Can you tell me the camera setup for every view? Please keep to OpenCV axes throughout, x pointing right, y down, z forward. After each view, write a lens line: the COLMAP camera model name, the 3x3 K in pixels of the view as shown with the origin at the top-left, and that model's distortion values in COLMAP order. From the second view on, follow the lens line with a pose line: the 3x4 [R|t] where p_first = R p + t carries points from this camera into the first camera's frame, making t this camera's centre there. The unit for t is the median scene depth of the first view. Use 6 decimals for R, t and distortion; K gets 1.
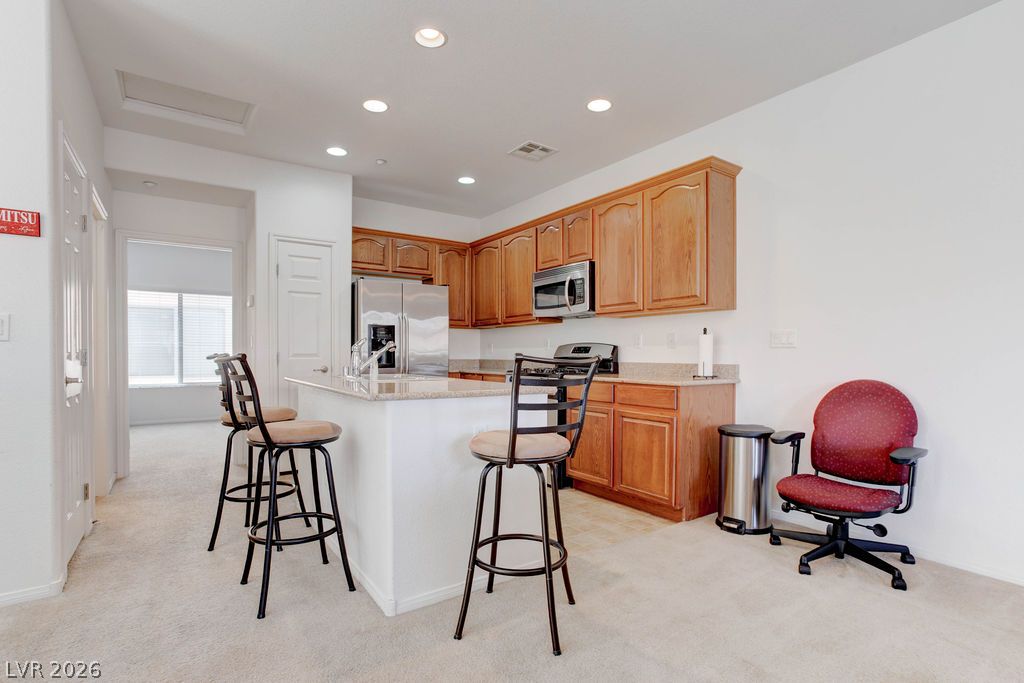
lens RADIAL K [[502.2, 0, 522.3], [0, 502.2, 364.1], [0, 0, 1]] dist [-0.050452, 0.024809]
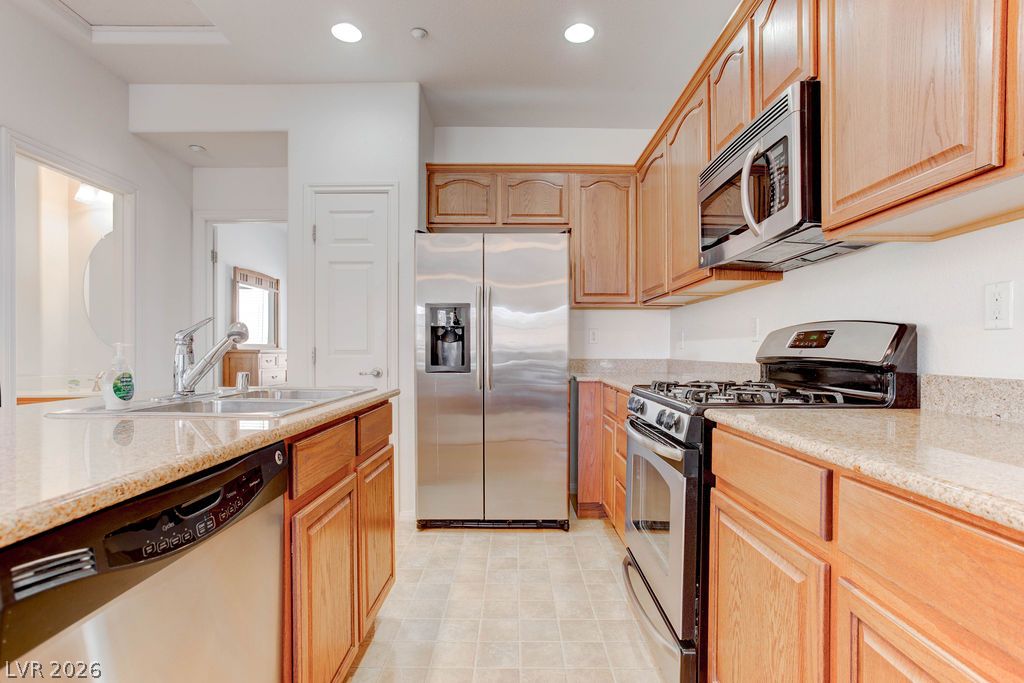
lens RADIAL K [[502.2, 0, 513.9], [0, 502.2, 355.3], [0, 0, 1]] dist [-0.050452, 0.024809]
pose [[0.816427, 0.005333, -0.577424, 0.161021], [-0.010995, 0.999920, -0.006310, -0.011438], [0.577343, 0.011500, 0.816420, 0.581614]]
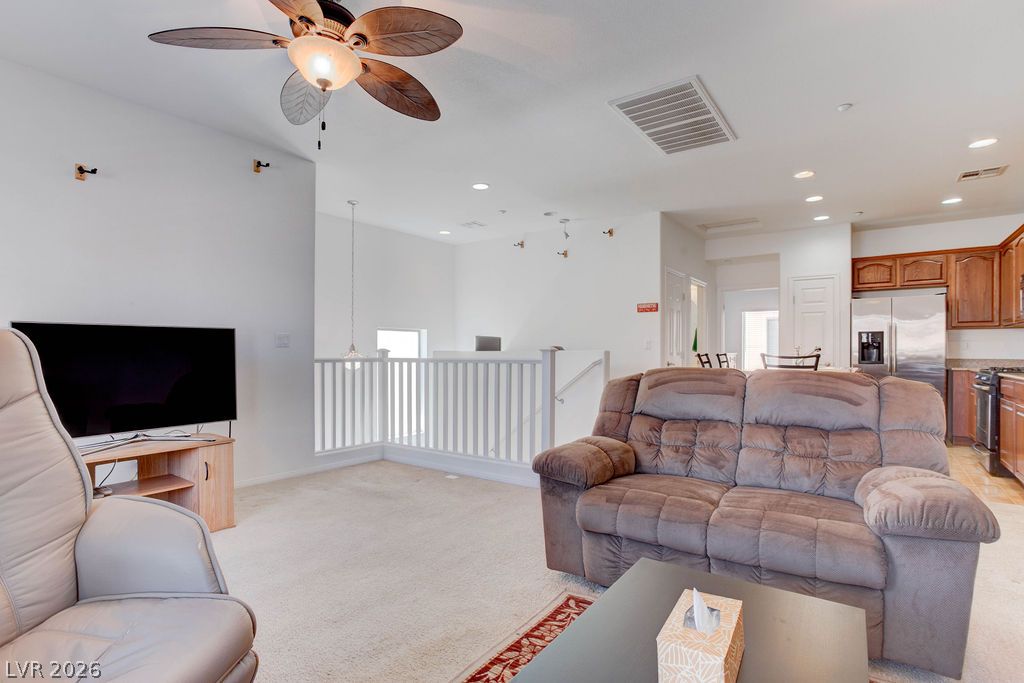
lens RADIAL K [[502.2, 0, 509.5], [0, 502.2, 353.5], [0, 0, 1]] dist [-0.050452, 0.024809]
pose [[0.310352, 0.001165, -0.950621, 0.709722], [-0.020709, 0.999770, -0.005535, 0.006528], [0.950396, 0.021404, 0.310305, -0.330489]]
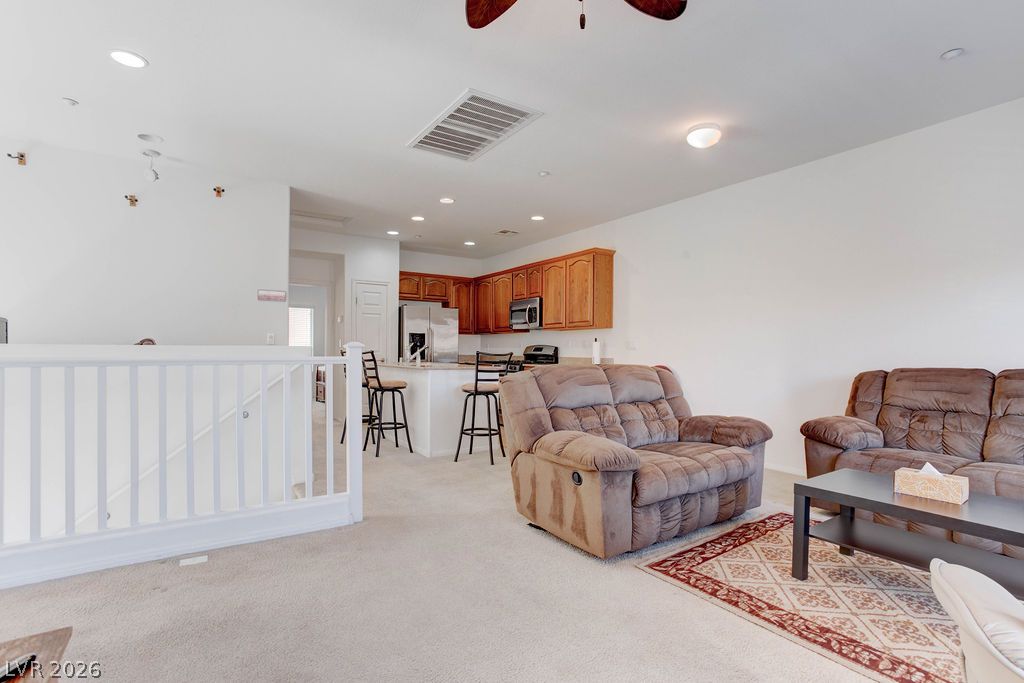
lens RADIAL K [[502.2, 0, 525.0], [0, 502.2, 361.9], [0, 0, 1]] dist [-0.050452, 0.024809]
pose [[0.999540, 0.009166, -0.028919, 0.129925], [-0.009137, 0.999958, 0.001128, 0.012443], [0.028928, -0.000863, 0.999581, -0.684897]]
